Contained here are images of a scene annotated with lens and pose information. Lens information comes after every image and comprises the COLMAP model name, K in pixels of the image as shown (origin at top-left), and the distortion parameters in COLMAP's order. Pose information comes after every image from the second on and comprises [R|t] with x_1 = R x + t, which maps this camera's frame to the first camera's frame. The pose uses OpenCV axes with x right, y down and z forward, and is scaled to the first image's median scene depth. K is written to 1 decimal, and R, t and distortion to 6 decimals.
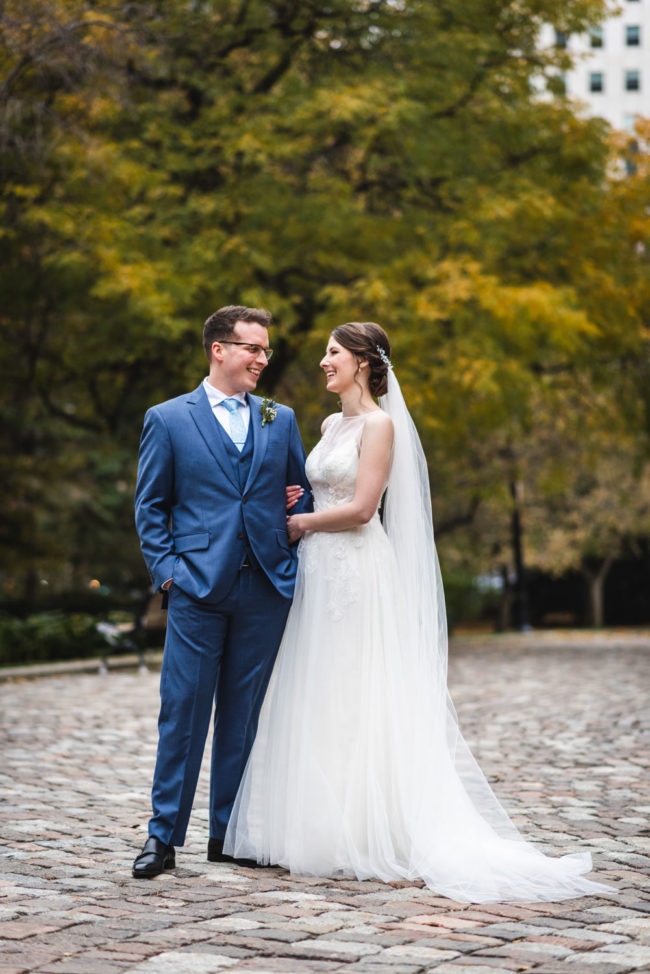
lens RADIAL K [[2319.8, 0, 324.9], [0, 2319.8, 486.8], [0, 0, 1]] dist [-0.024774, 0.000000]
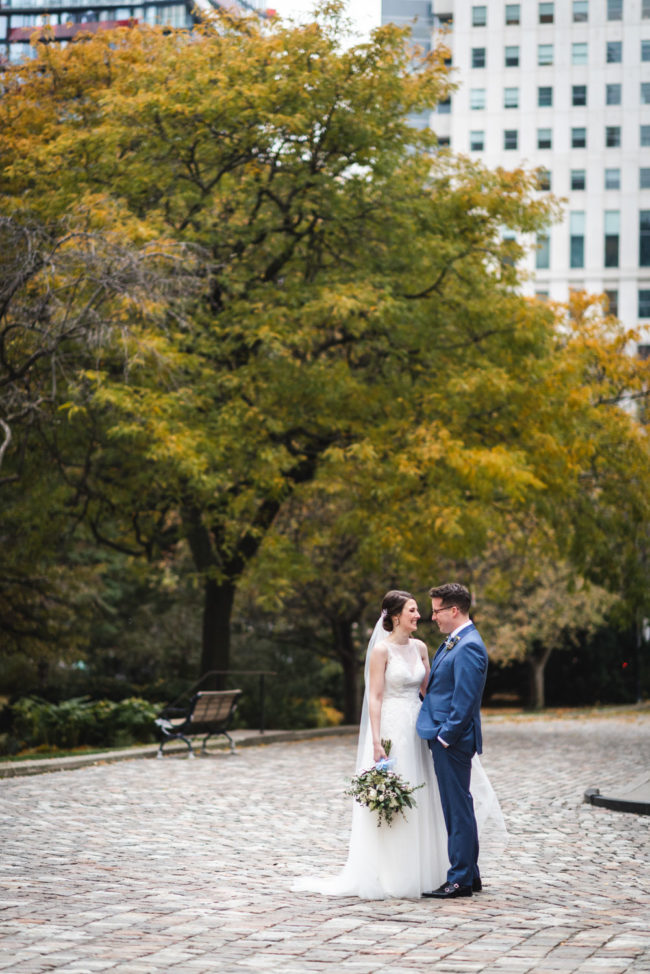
lens RADIAL K [[2319.8, 0, 328.7], [0, 2319.8, 485.7], [0, 0, 1]] dist [-0.024774, 0.000000]
pose [[0.999611, 0.012173, 0.025102, -0.029841], [-0.011489, 0.999563, -0.027219, -0.031655], [-0.025422, 0.026920, 0.999314, -0.257337]]
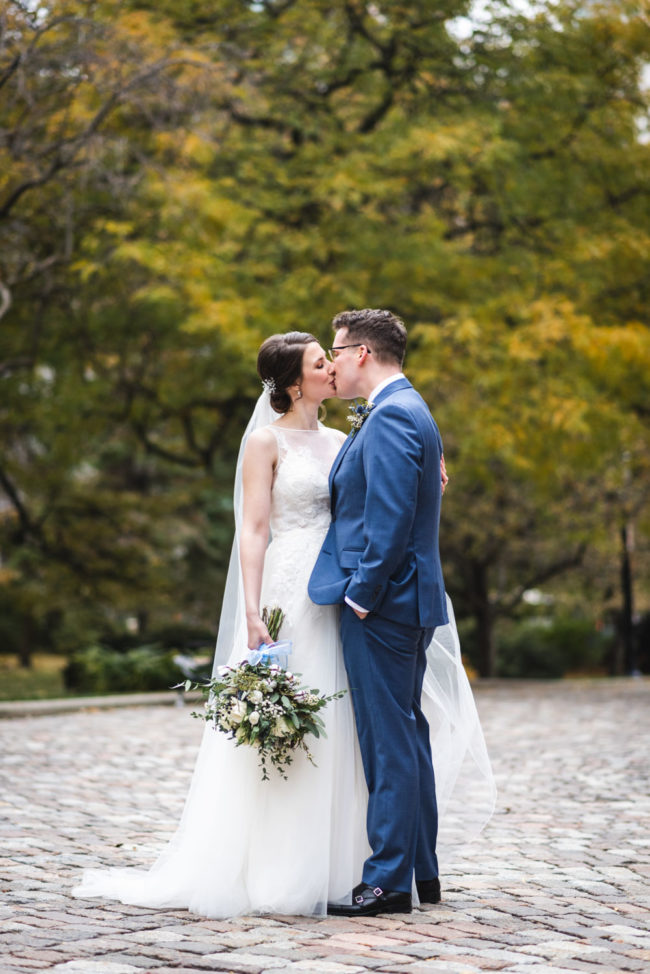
lens RADIAL K [[2319.8, 0, 314.4], [0, 2319.8, 488.6], [0, 0, 1]] dist [-0.024774, 0.000000]
pose [[0.997861, 0.013553, -0.063952, 0.020999], [-0.014724, 0.999732, -0.017871, 0.002730], [0.063693, 0.018775, 0.997793, -0.000181]]
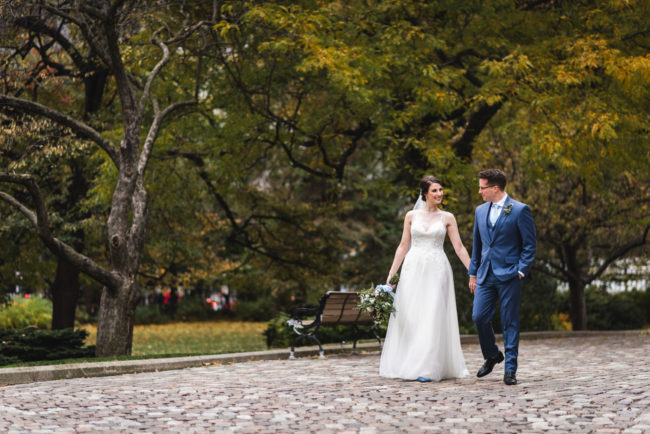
lens RADIAL K [[1548.1, 0, 329.7], [0, 1548.1, 214.8], [0, 0, 1]] dist [-0.024774, 0.000000]
pose [[0.983700, -0.018450, -0.178867, 0.068461], [0.016391, 0.999781, -0.012985, 0.009947], [0.179068, 0.009841, 0.983788, 0.128764]]
